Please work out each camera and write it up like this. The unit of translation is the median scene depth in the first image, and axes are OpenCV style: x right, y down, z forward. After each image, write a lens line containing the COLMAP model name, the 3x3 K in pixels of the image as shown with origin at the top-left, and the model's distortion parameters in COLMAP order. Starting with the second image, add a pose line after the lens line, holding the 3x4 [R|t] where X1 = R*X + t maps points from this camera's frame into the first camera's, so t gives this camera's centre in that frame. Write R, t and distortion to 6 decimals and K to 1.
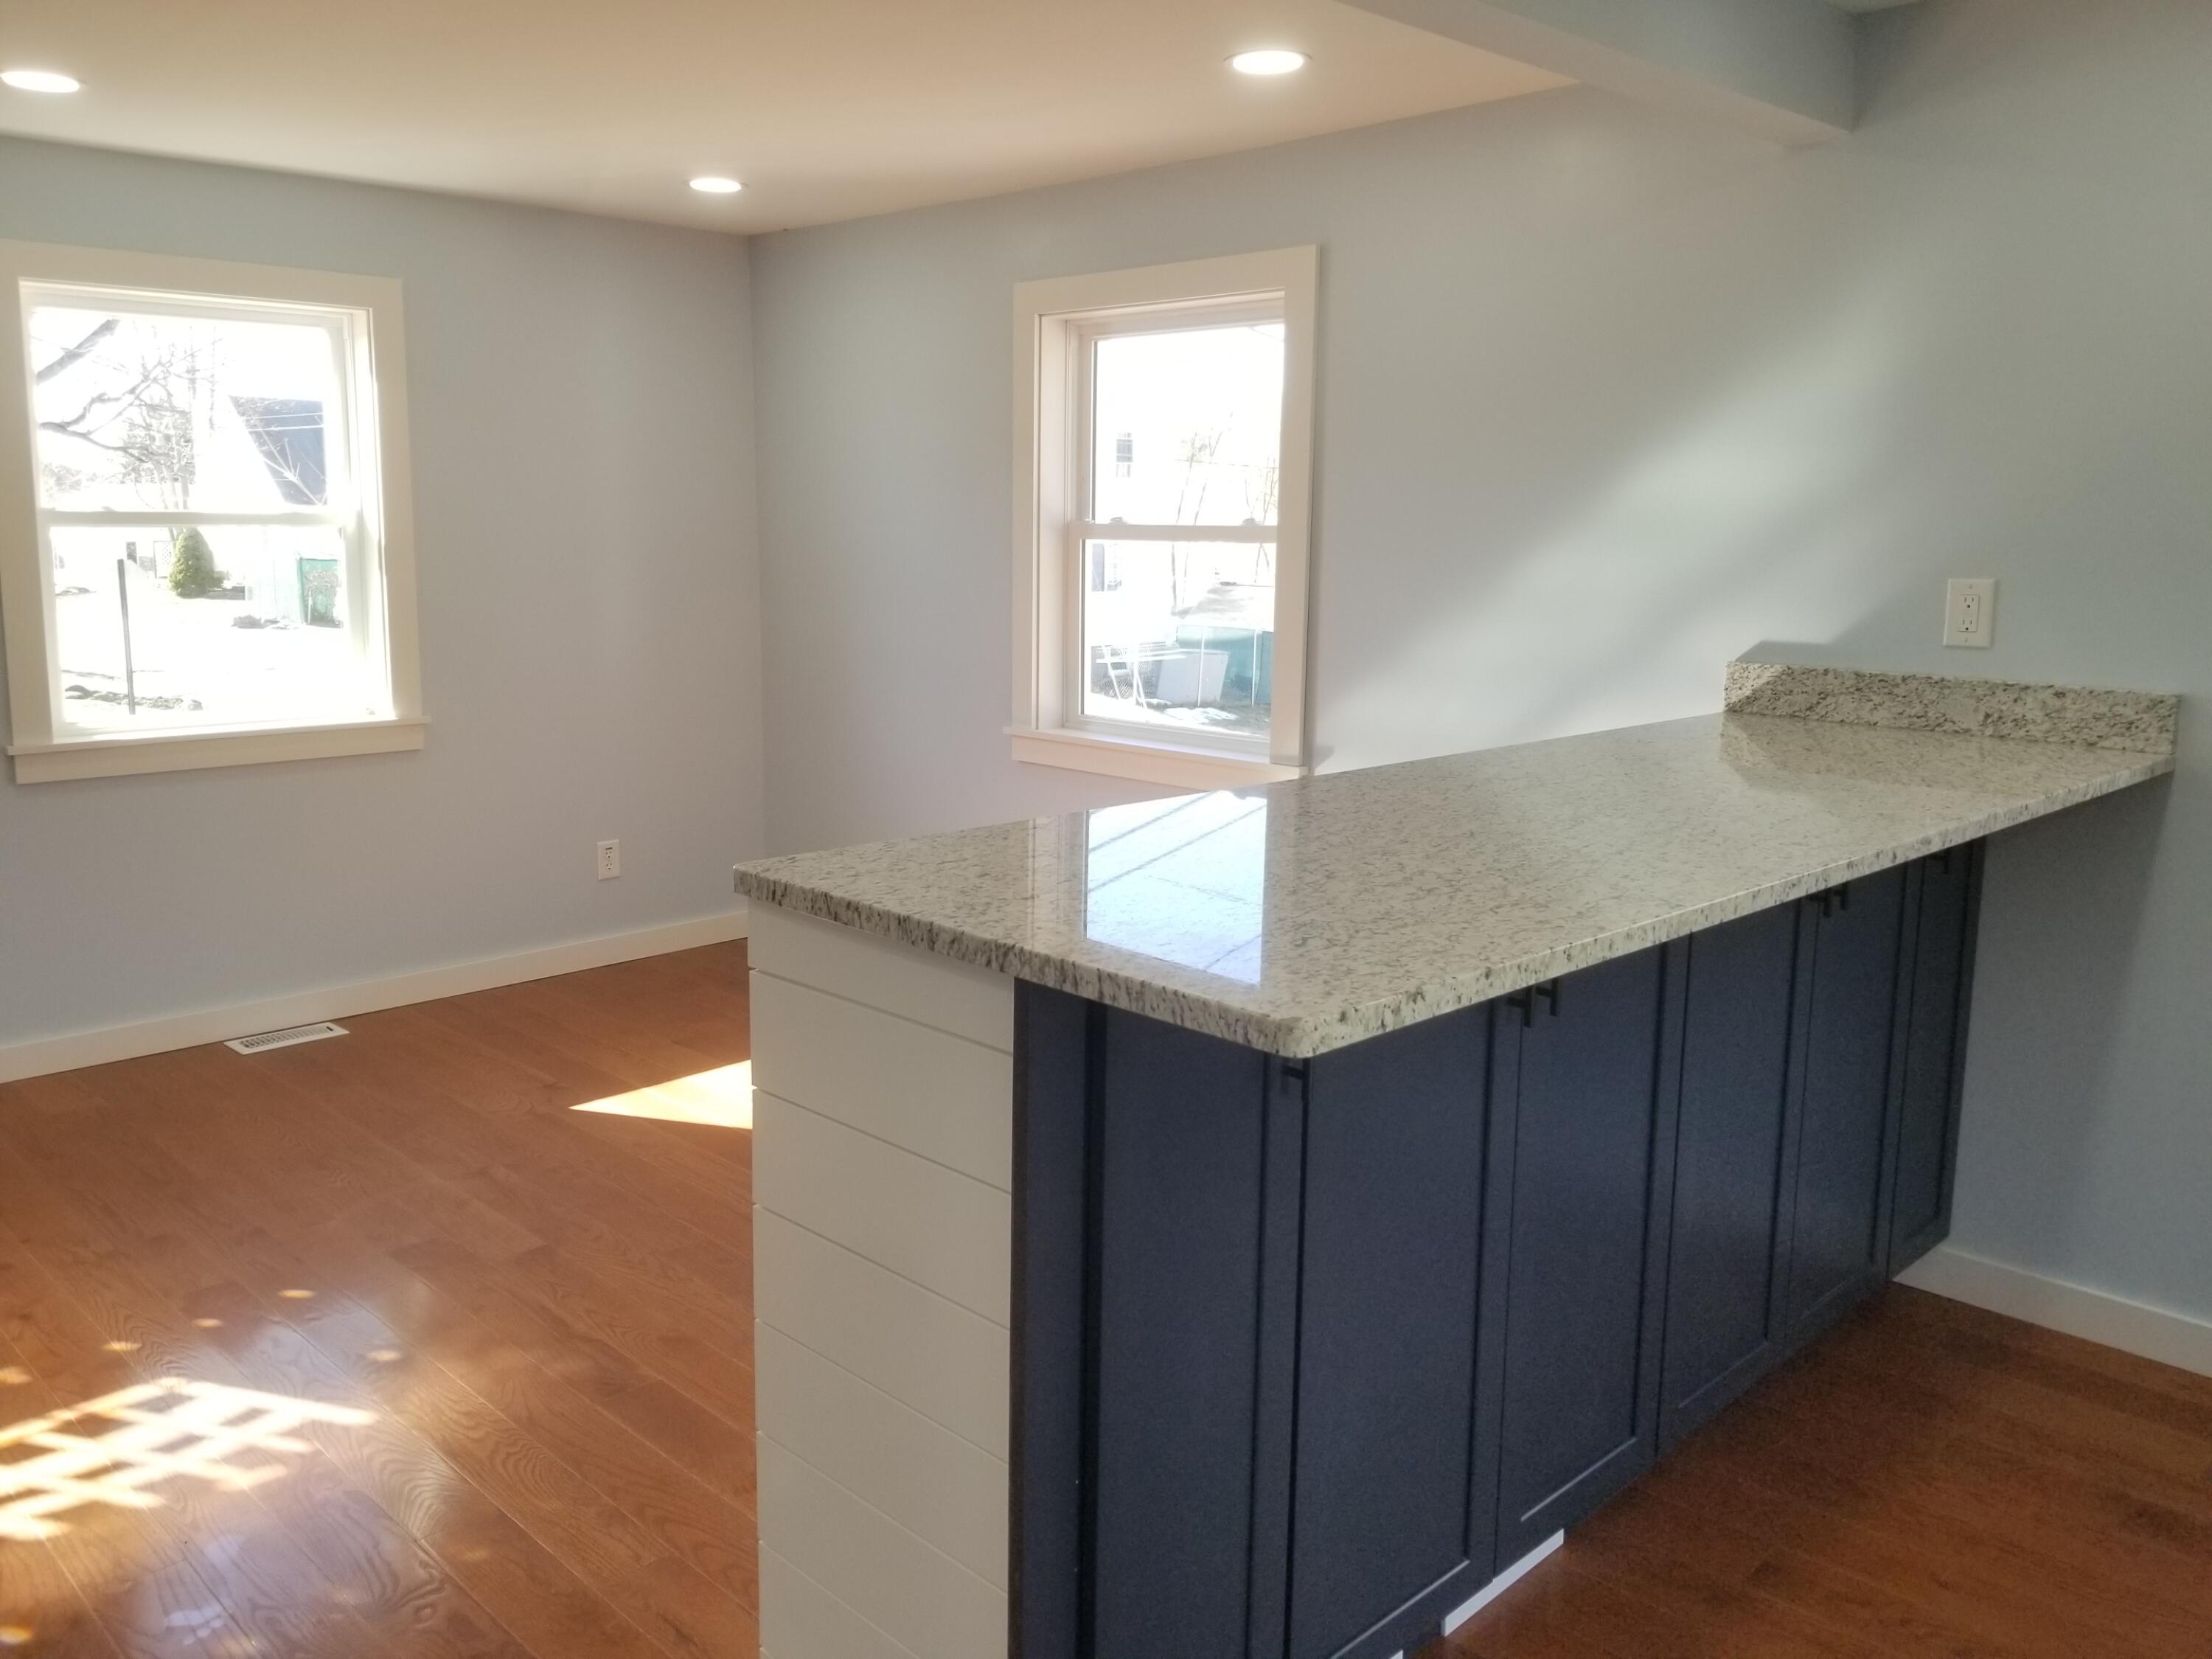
lens RADIAL K [[1720.9, 0, 1099.2], [0, 1720.9, 799.3], [0, 0, 1]] dist [0.000118, 0.002362]
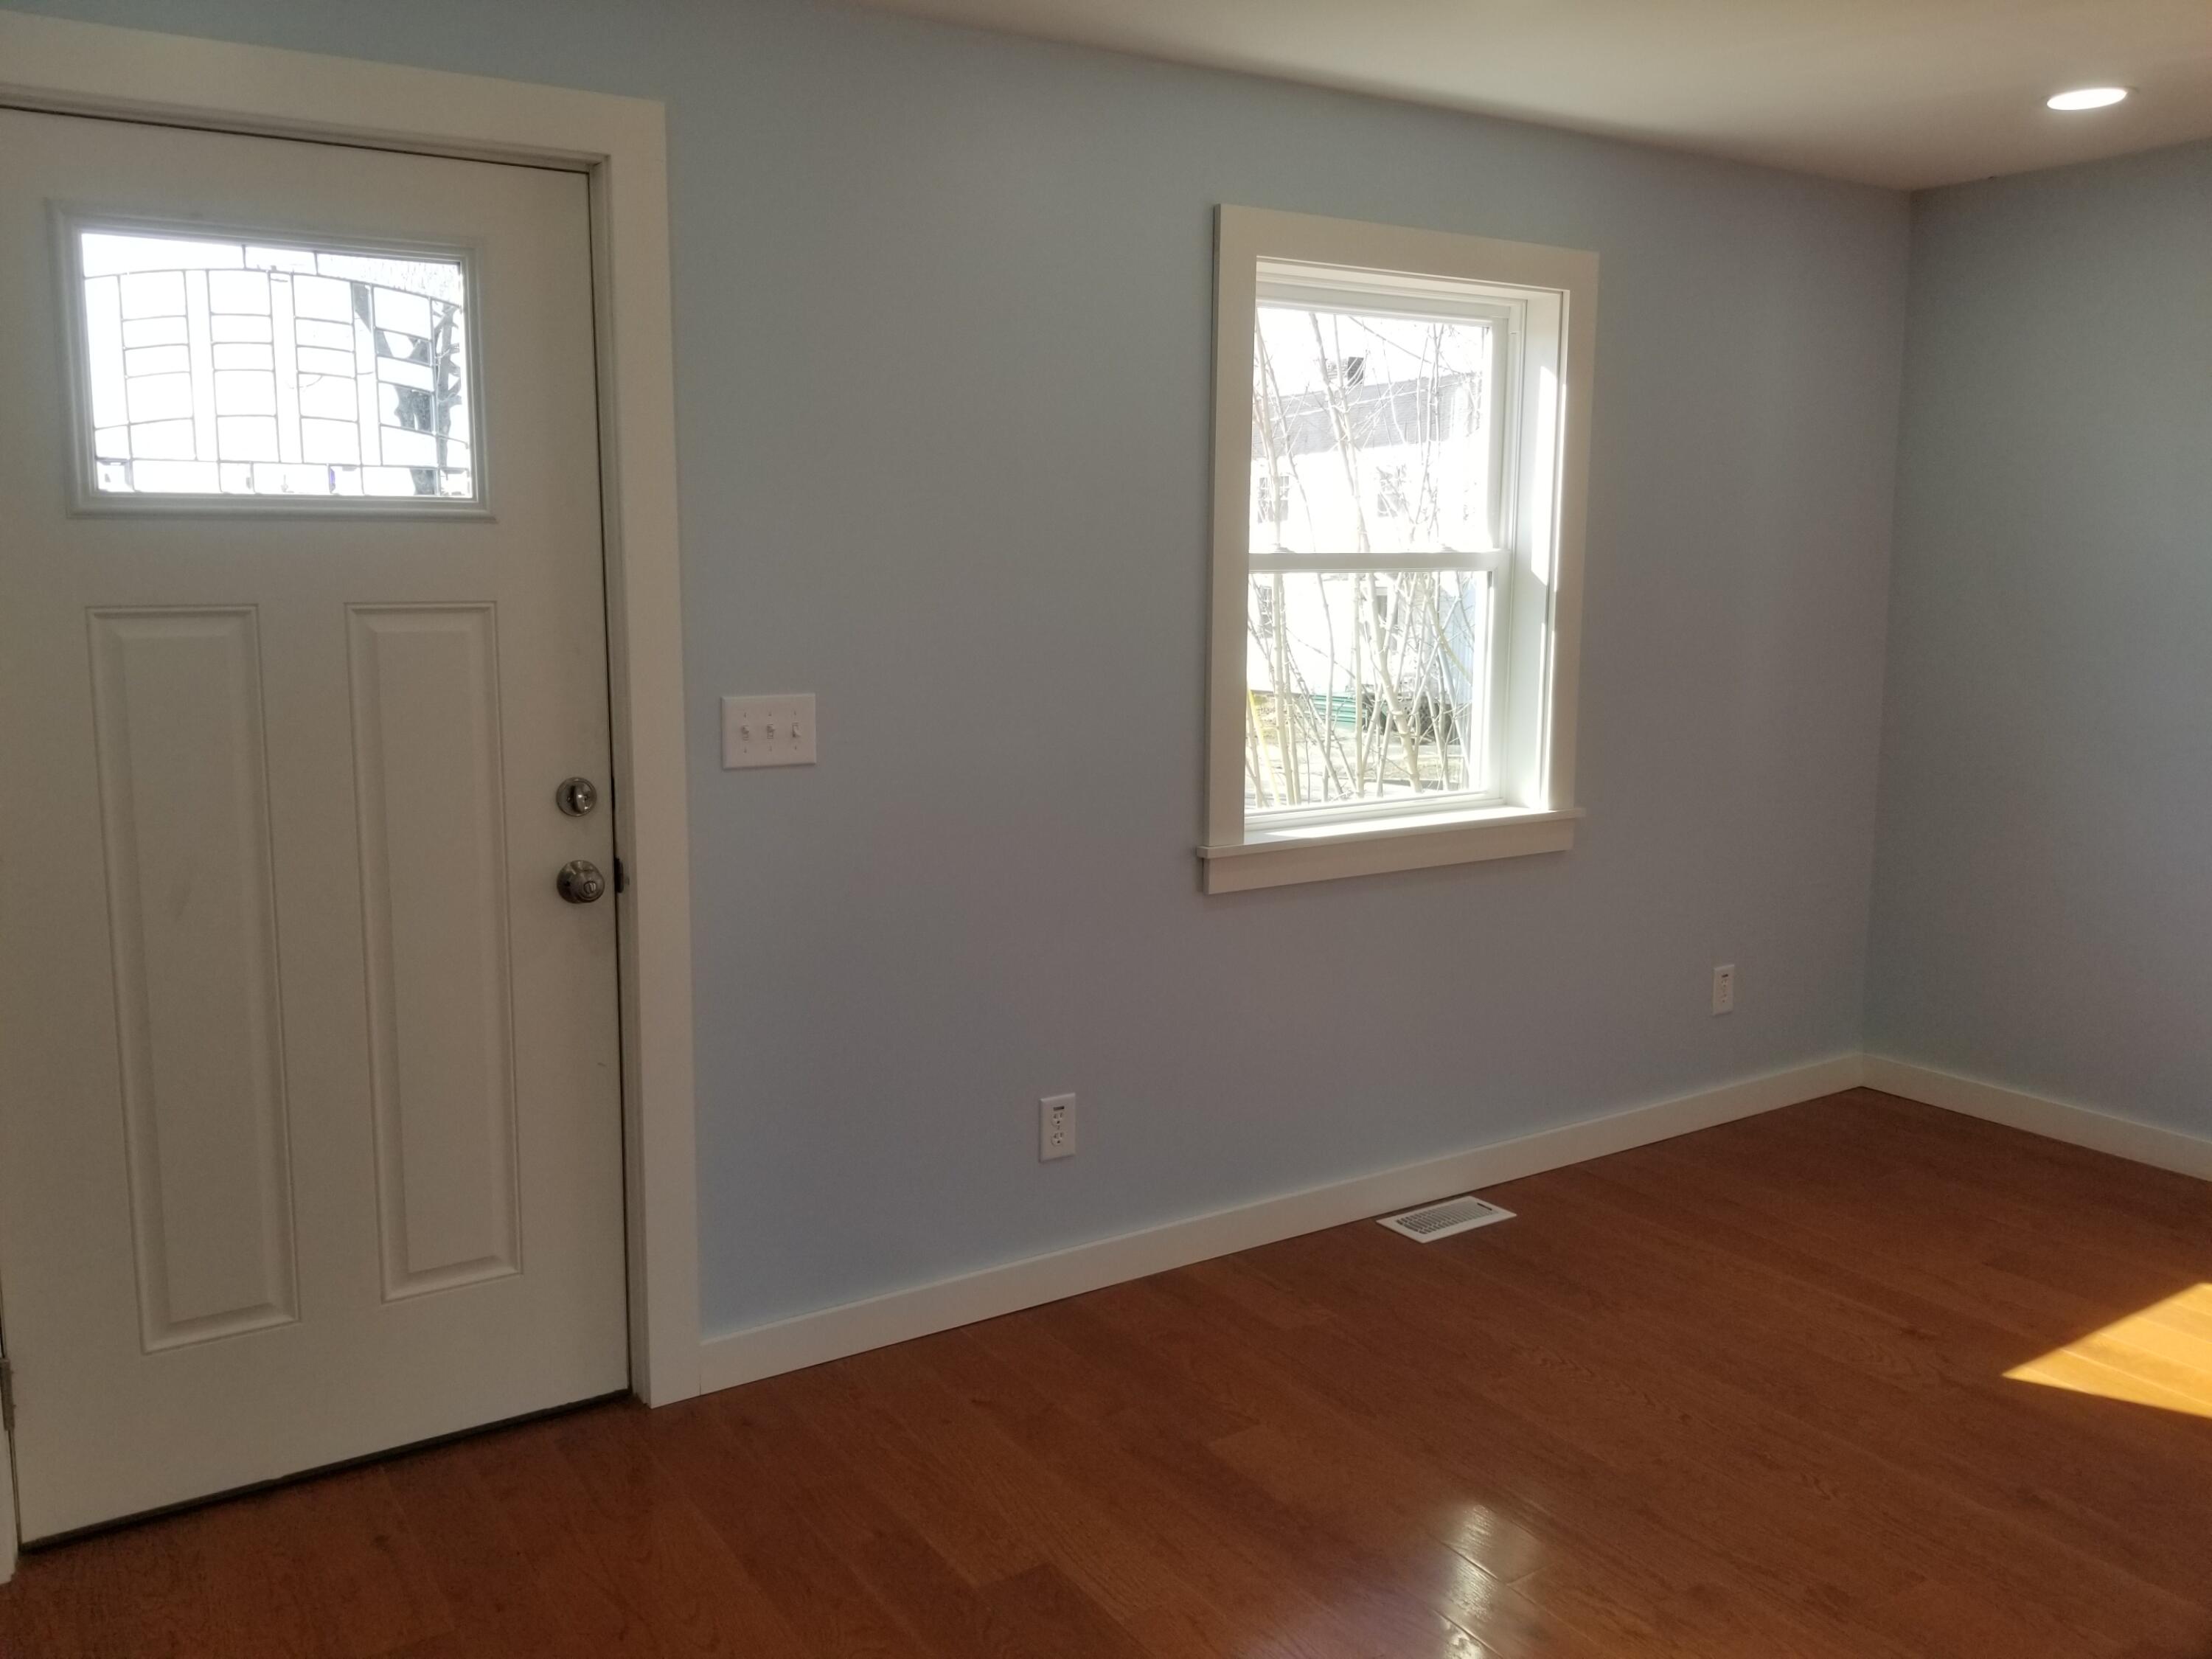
lens RADIAL K [[1711.8, 0, 1049.9], [0, 1711.8, 823.4], [0, 0, 1]] dist [0.006747, 0.001874]
pose [[0.972888, 0.020043, -0.230407, -0.466481], [-0.023732, 0.999631, -0.013250, -0.026717], [0.230056, 0.018359, 0.973004, 0.189405]]
